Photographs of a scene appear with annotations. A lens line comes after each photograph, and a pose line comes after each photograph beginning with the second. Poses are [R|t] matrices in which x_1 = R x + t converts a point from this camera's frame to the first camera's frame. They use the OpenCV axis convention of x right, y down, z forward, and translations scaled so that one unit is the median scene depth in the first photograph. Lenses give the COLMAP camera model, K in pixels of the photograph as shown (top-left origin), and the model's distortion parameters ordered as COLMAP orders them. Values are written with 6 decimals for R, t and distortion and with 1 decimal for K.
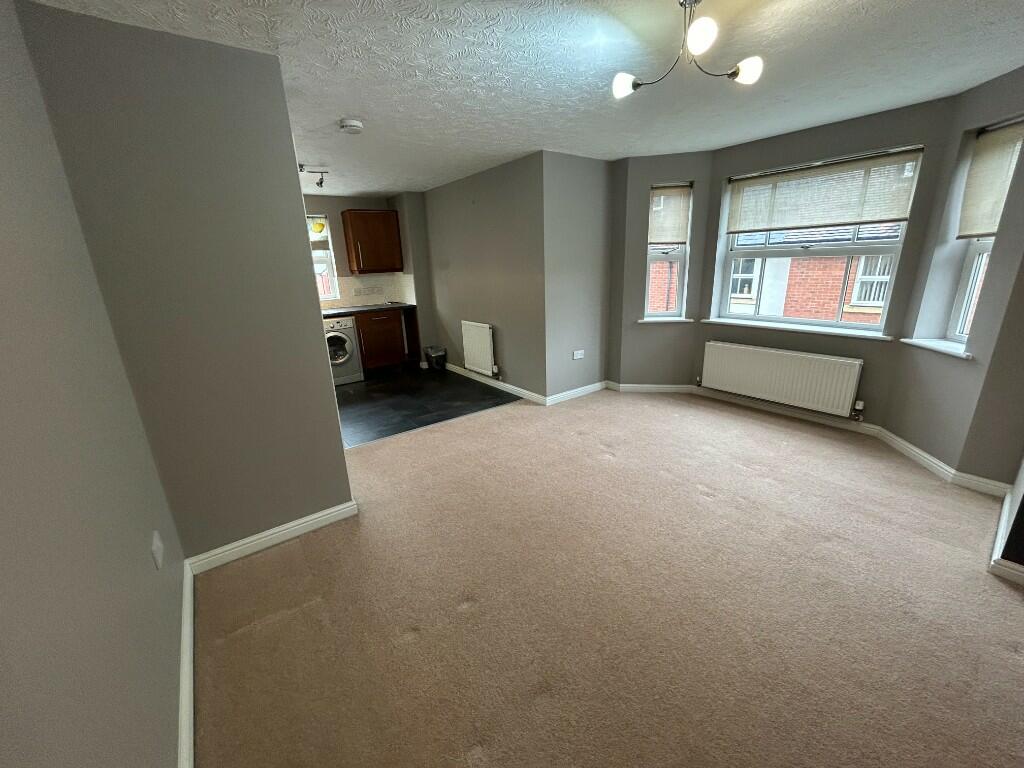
lens RADIAL K [[409.4, 0, 508.7], [0, 409.4, 381.2], [0, 0, 1]] dist [-0.003194, 0.000016]
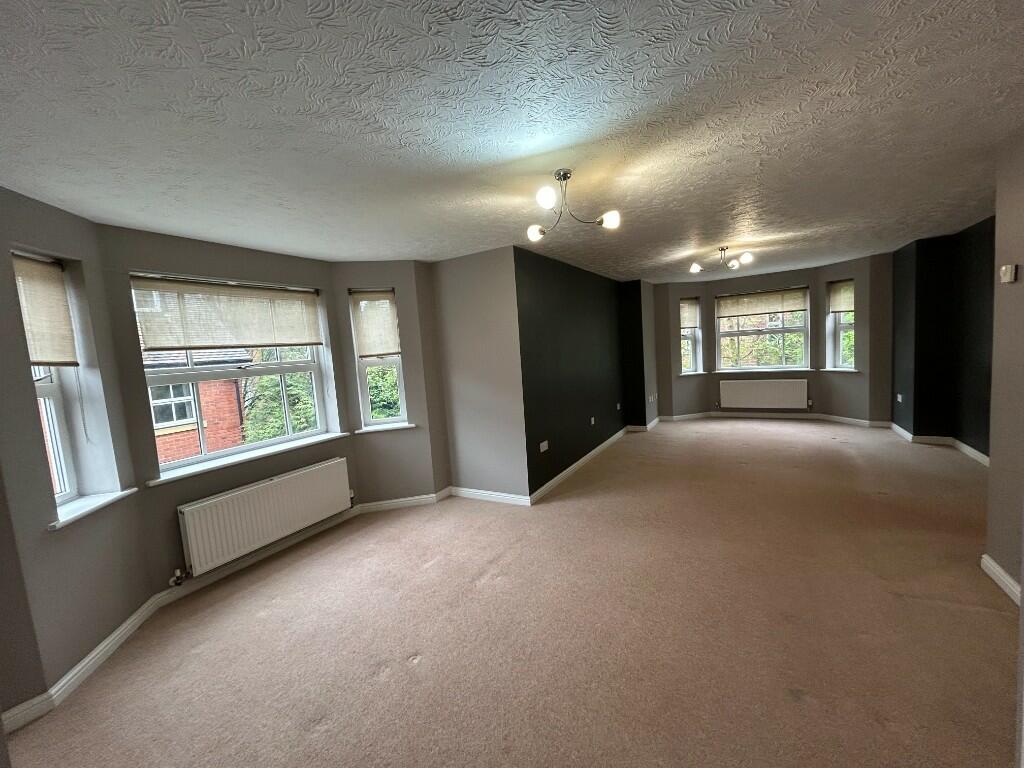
lens RADIAL K [[409.4, 0, 504.6], [0, 409.4, 388.3], [0, 0, 1]] dist [-0.003194, 0.000016]
pose [[-0.364212, -0.025720, 0.930961, -0.682655], [0.347678, 0.923594, 0.161536, -0.469312], [-0.863985, 0.382508, -0.327442, 1.661493]]
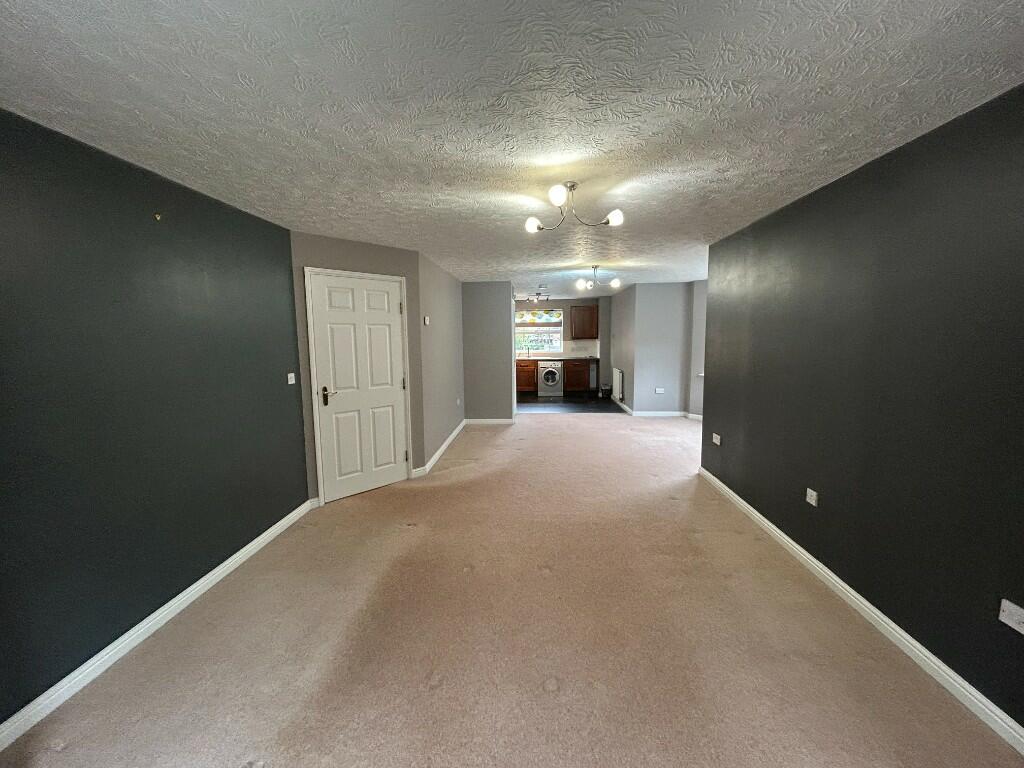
lens RADIAL K [[409.4, 0, 517.5], [0, 409.4, 378.8], [0, 0, 1]] dist [-0.003194, 0.000016]
pose [[0.770326, 0.092778, -0.630865, 0.572400], [-0.191614, 0.977312, -0.090246, 0.111412], [0.608180, 0.190401, 0.770626, -0.485534]]
